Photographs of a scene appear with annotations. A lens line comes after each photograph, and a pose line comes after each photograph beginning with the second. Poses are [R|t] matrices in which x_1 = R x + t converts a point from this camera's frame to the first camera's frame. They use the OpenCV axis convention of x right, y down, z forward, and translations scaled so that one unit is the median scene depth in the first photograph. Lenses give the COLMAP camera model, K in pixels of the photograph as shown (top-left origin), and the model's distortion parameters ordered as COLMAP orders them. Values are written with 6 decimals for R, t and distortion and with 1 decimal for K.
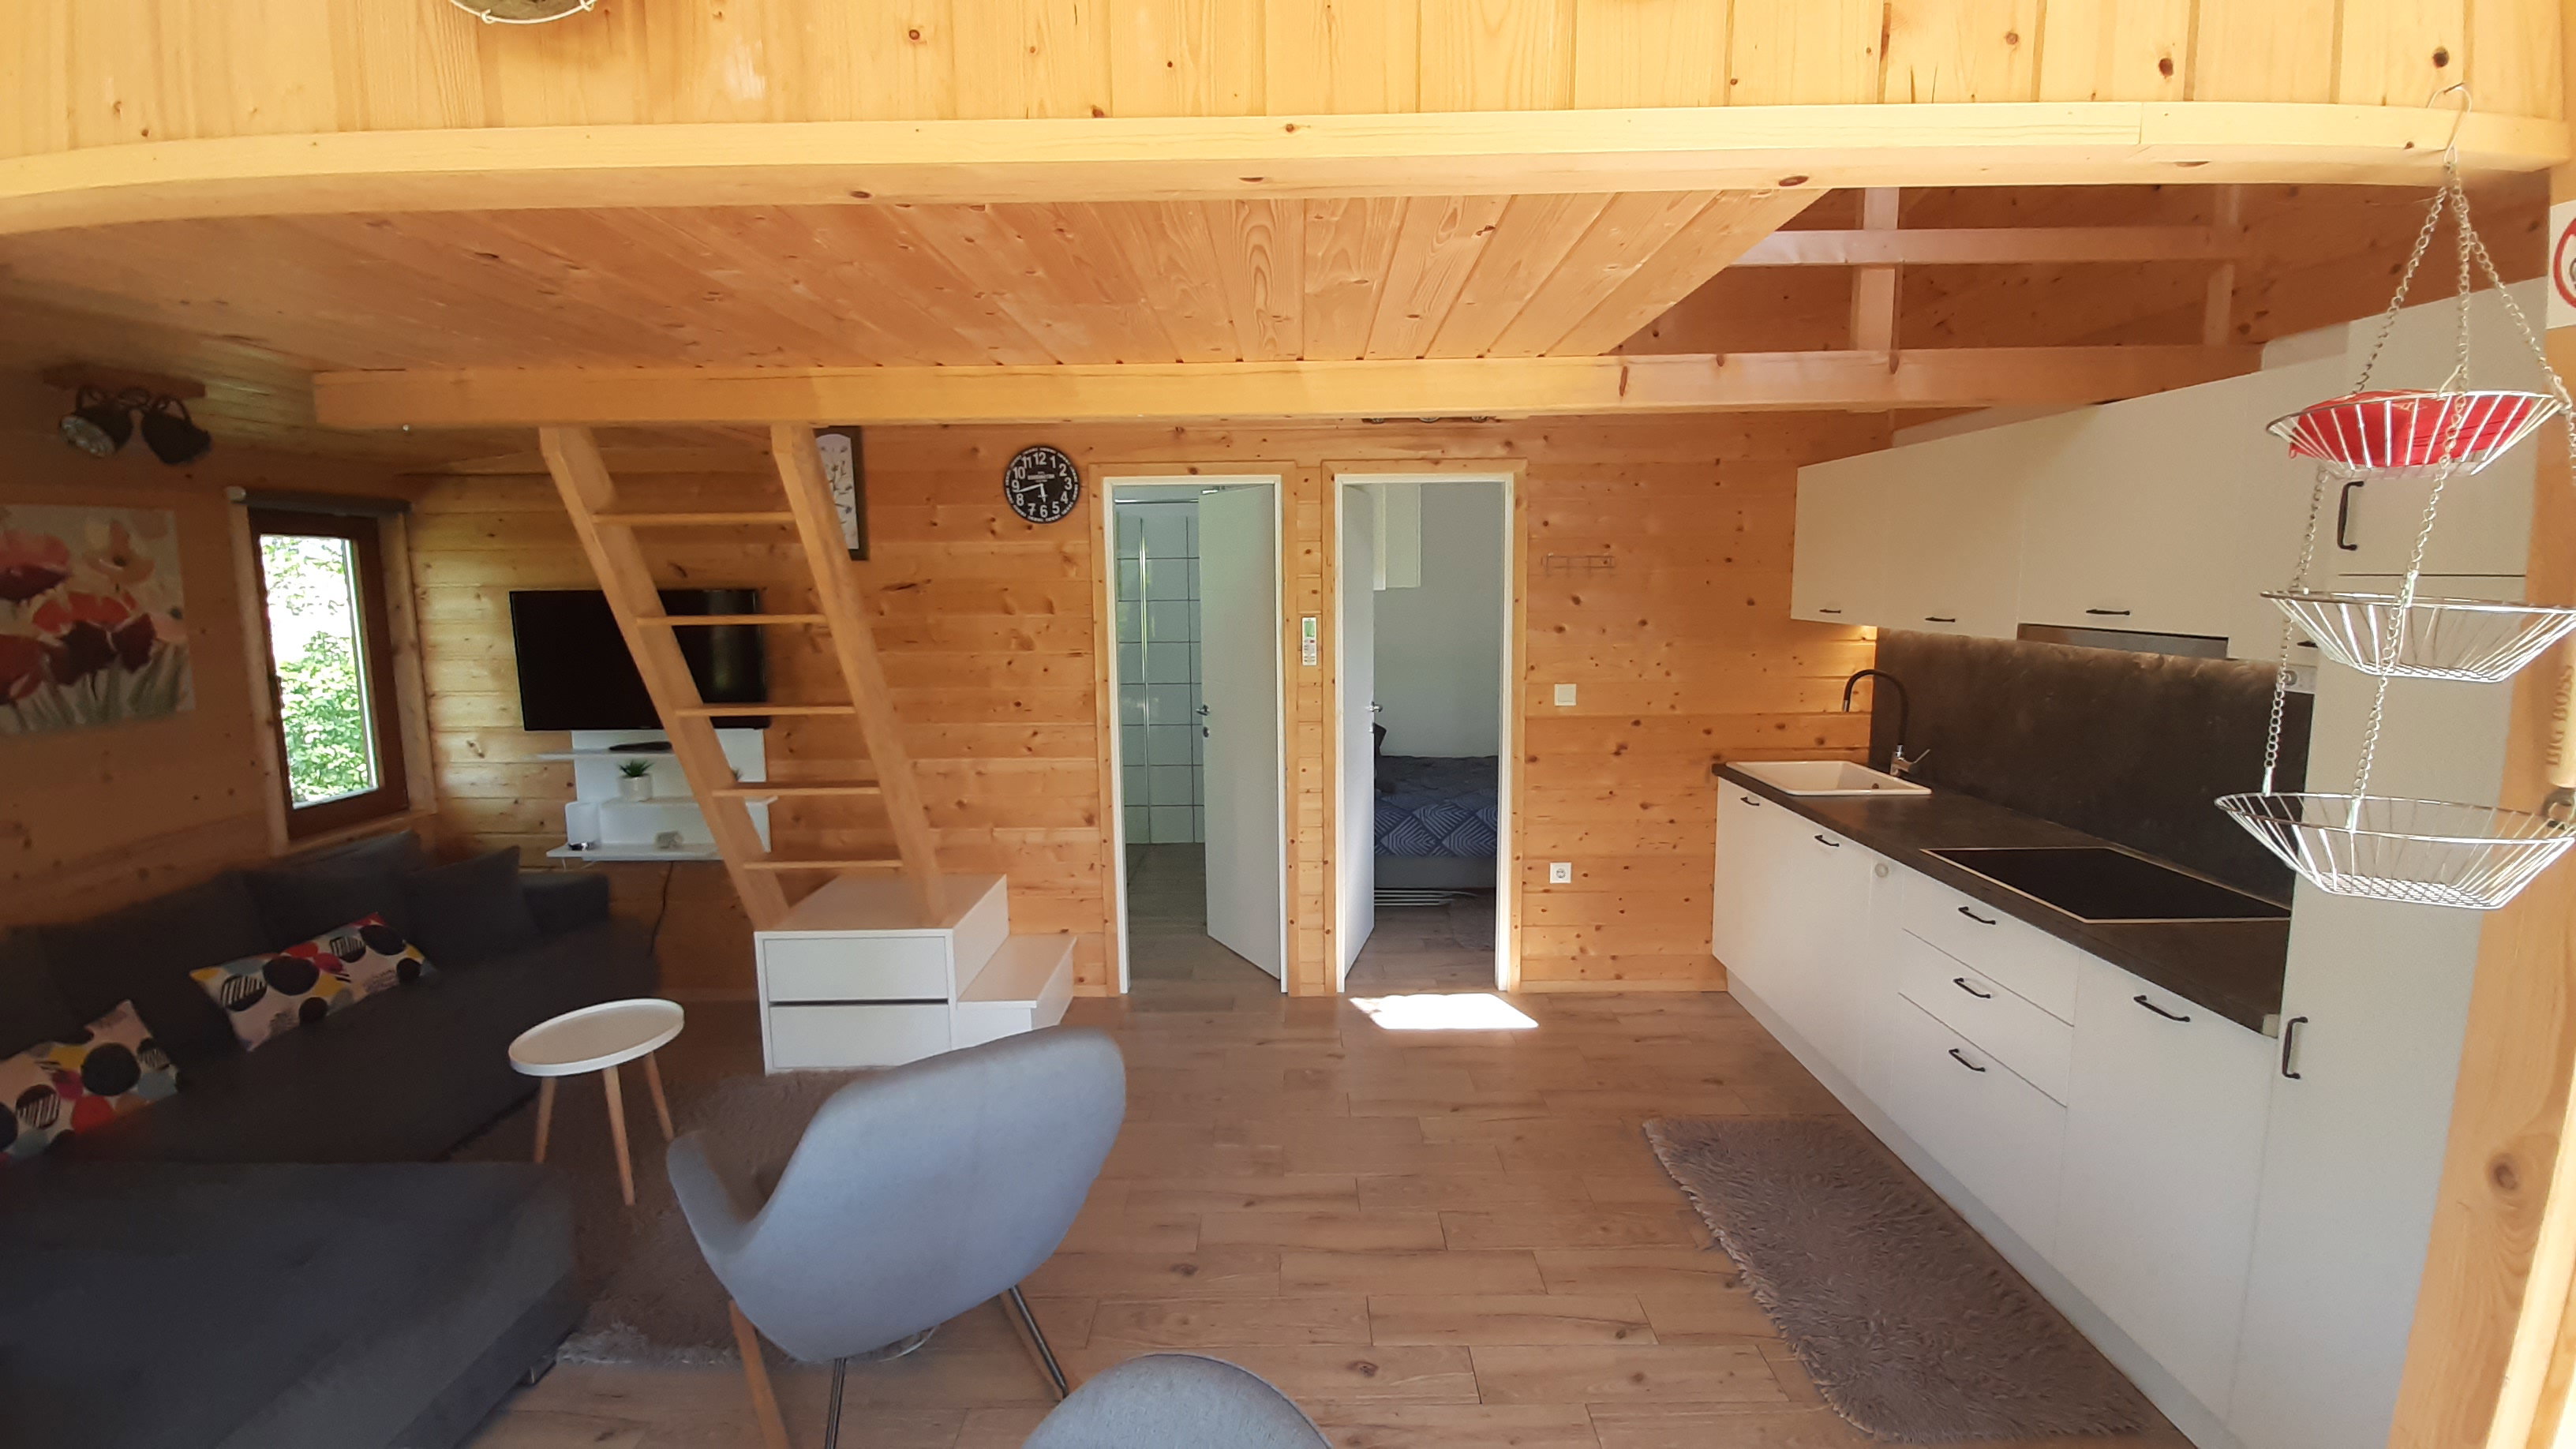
lens RADIAL K [[1010.1, 0, 1283.3], [0, 1010.1, 689.9], [0, 0, 1]] dist [0.011190, -0.014223]
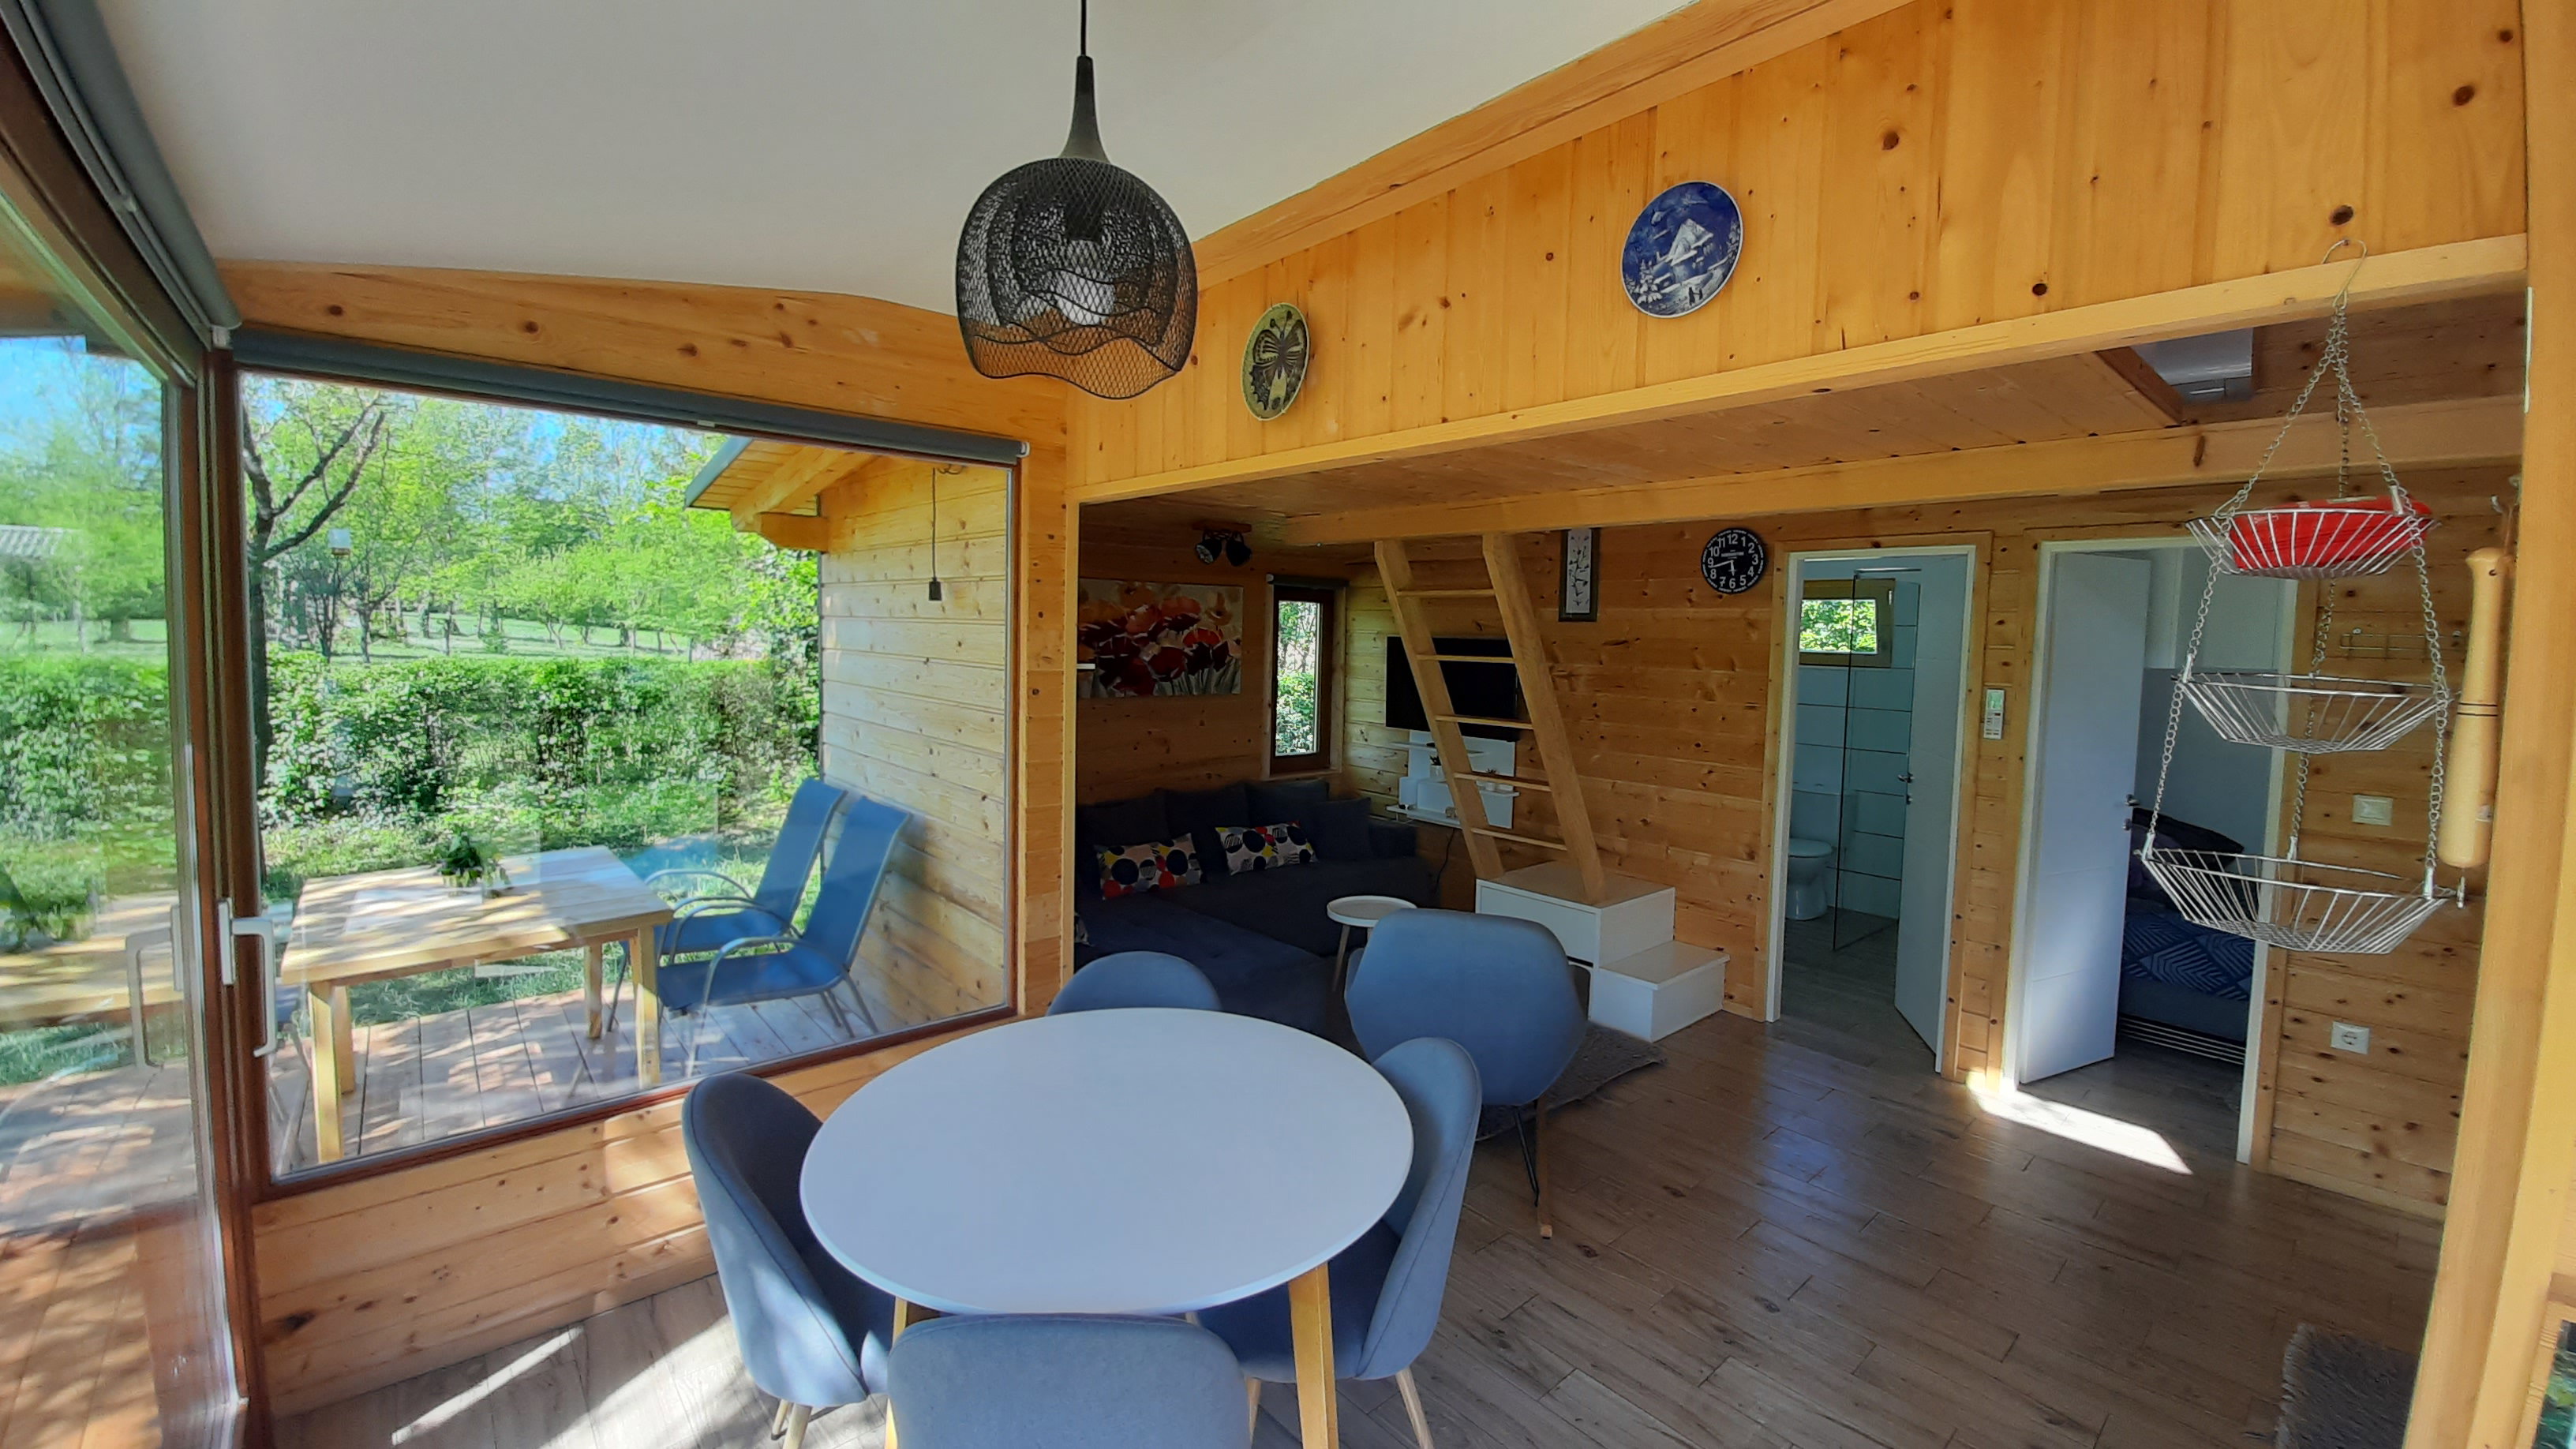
lens RADIAL K [[1010.1, 0, 1283.3], [0, 1010.1, 689.9], [0, 0, 1]] dist [0.011190, -0.014223]
pose [[0.663066, 0.071086, -0.745178, 0.311008], [-0.114874, 0.993352, -0.007456, 0.015169], [0.739694, 0.090546, 0.666824, -0.161905]]
